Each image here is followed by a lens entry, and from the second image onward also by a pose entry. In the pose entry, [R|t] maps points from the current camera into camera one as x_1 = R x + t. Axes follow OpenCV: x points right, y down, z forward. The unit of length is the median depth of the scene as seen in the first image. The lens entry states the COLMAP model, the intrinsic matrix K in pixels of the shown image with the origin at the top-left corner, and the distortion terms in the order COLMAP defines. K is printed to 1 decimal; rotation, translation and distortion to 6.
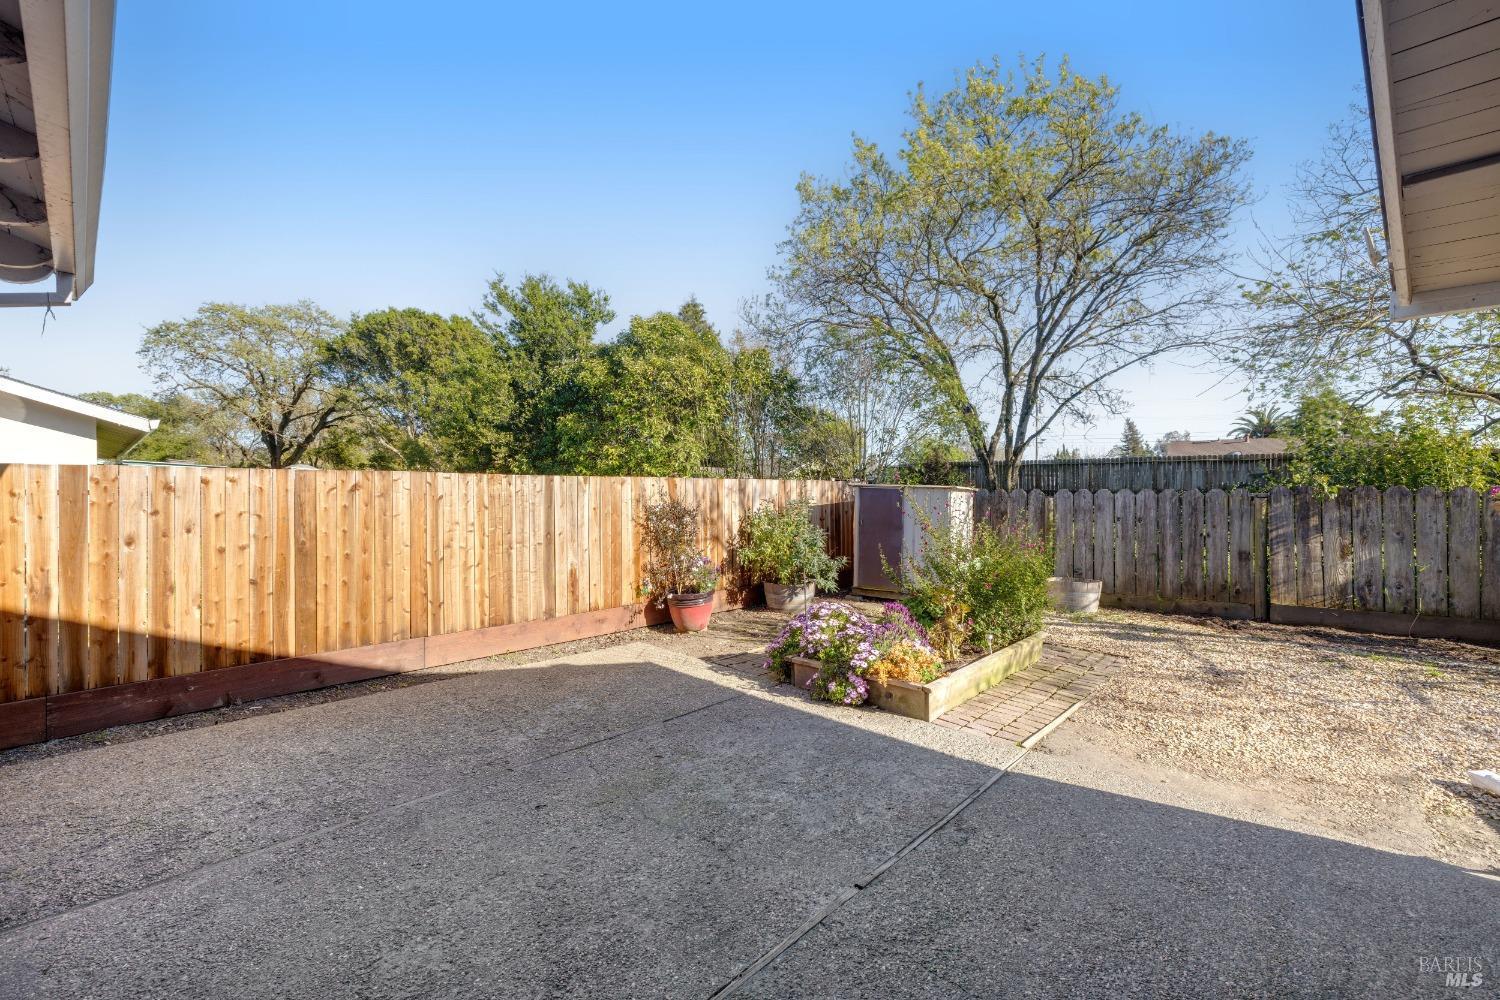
lens RADIAL K [[651.2, 0, 739.8], [0, 651.2, 492.5], [0, 0, 1]] dist [0.002305, 0.000542]
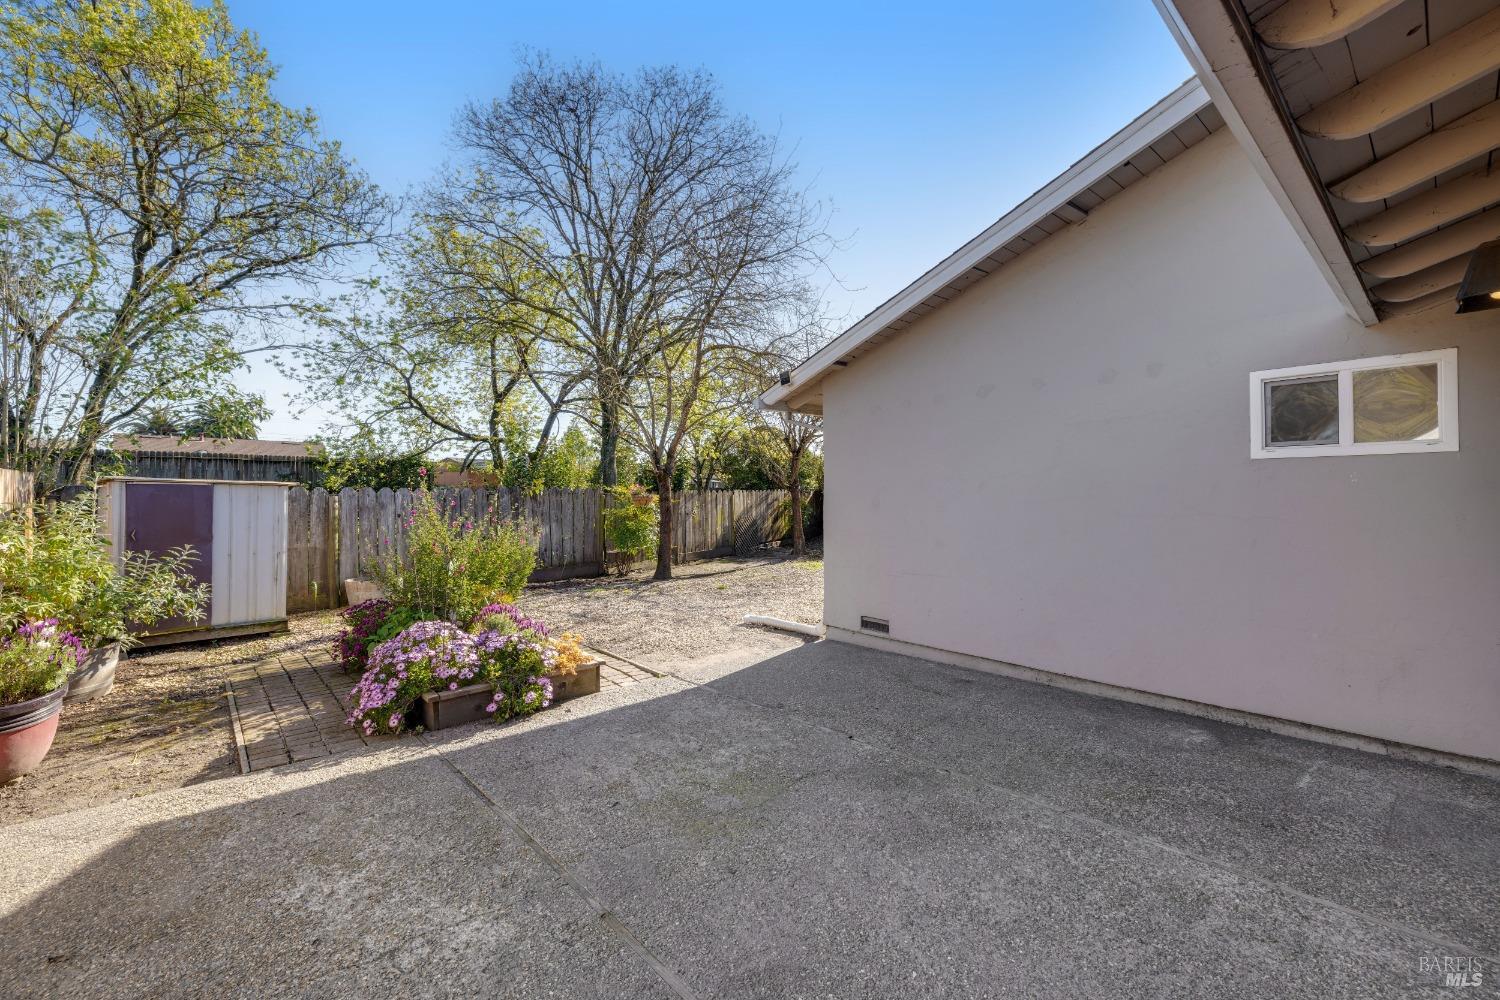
lens RADIAL K [[651.2, 0, 739.5], [0, 651.2, 492.6], [0, 0, 1]] dist [0.002305, 0.000542]
pose [[0.053445, -0.000938, 0.998570, -0.770929], [0.001866, 0.999998, 0.000839, 0.005490], [-0.998569, 0.001819, 0.053447, 0.647951]]
